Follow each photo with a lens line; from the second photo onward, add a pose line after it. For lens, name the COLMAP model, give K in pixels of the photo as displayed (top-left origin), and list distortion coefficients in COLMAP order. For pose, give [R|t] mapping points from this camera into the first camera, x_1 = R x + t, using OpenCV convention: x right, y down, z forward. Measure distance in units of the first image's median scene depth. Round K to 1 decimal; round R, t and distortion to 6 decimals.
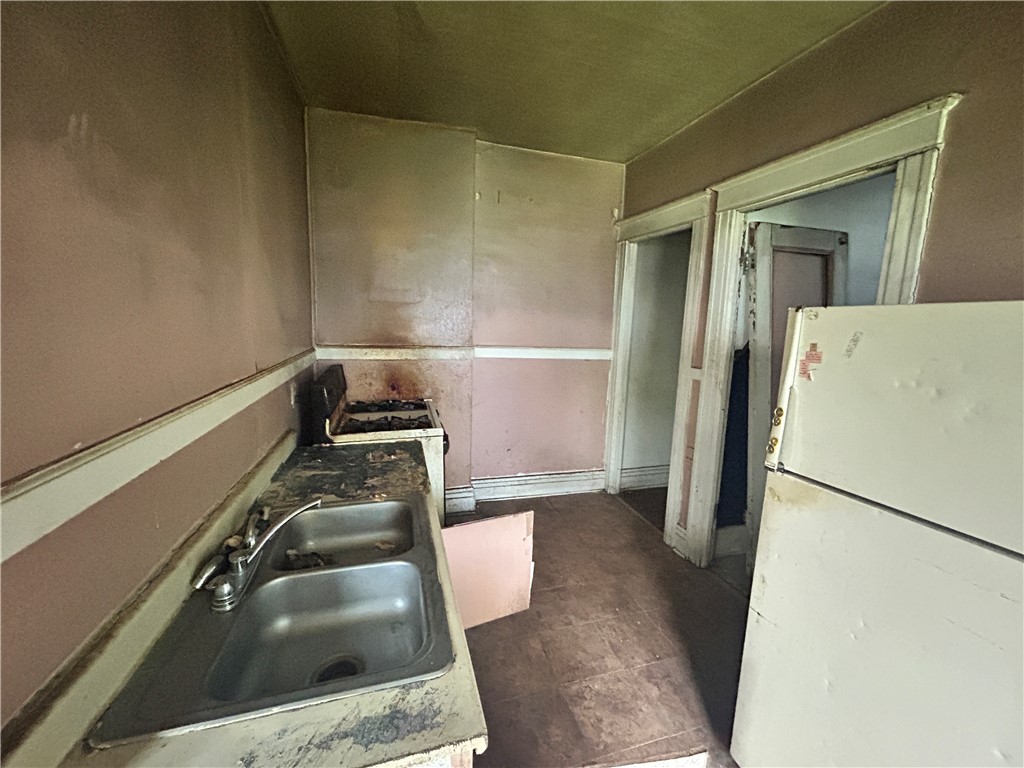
lens RADIAL K [[415.2, 0, 515.3], [0, 415.2, 381.5], [0, 0, 1]] dist [-0.000930, 0.000395]
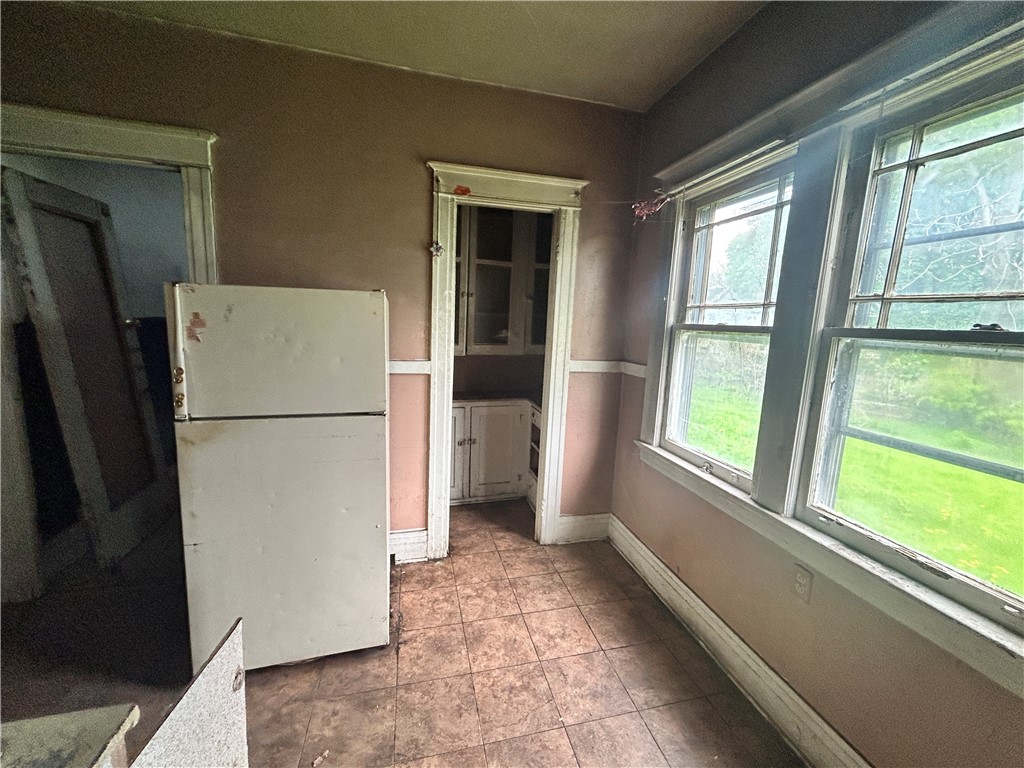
lens RADIAL K [[415.2, 0, 515.3], [0, 415.2, 381.5], [0, 0, 1]] dist [-0.000930, 0.000395]
pose [[0.052005, -0.173015, 0.983545, -0.400082], [0.109569, 0.979921, 0.166583, 0.008075], [-0.992618, 0.099103, 0.069918, -0.027698]]
